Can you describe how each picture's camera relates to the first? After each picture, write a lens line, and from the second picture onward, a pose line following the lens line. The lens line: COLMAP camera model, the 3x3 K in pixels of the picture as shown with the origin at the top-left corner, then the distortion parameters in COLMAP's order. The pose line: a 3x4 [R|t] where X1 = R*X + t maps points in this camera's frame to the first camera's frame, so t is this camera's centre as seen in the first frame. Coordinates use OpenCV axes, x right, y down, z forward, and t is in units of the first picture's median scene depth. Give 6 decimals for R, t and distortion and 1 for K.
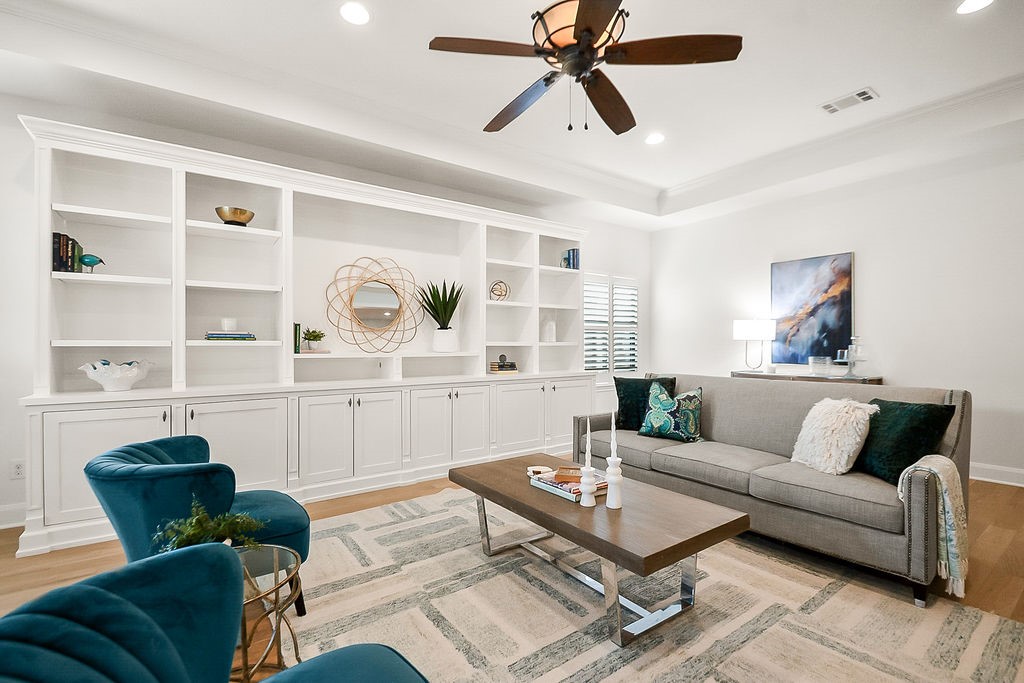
lens RADIAL K [[464.4, 0, 509.3], [0, 464.4, 341.0], [0, 0, 1]] dist [-0.000357, -0.012659]
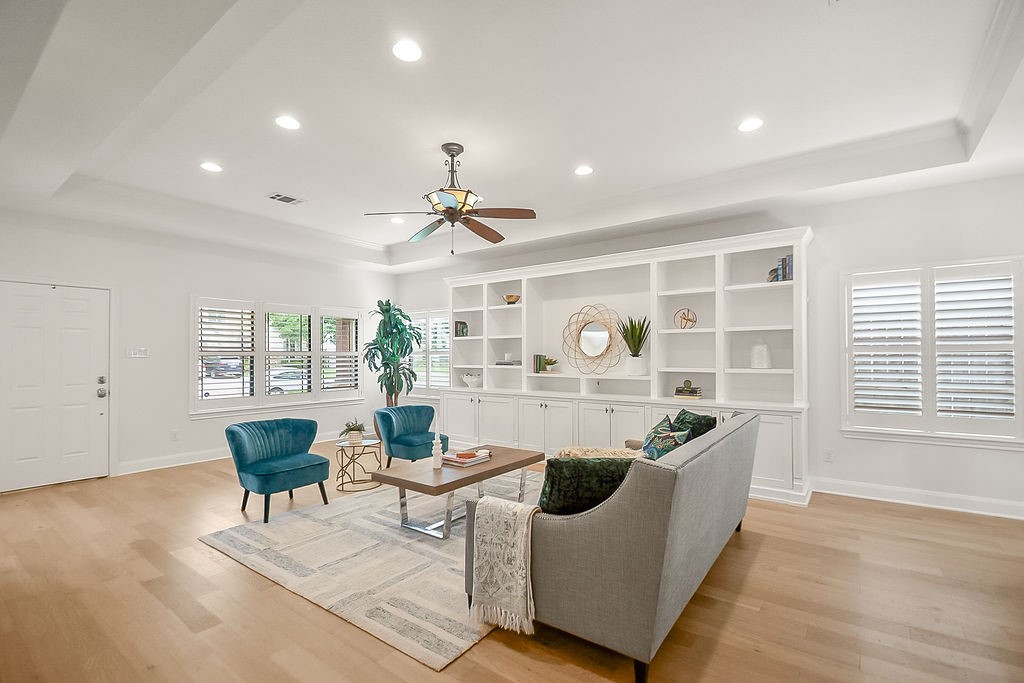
lens RADIAL K [[455.2, 0, 491.5], [0, 455.2, 345.0], [0, 0, 1]] dist [0.000812, 0.000136]
pose [[0.289692, -0.024369, -0.956810, 0.948273], [0.009153, 0.999701, -0.022690, -0.034074], [0.957076, -0.002185, 0.289828, 0.332211]]
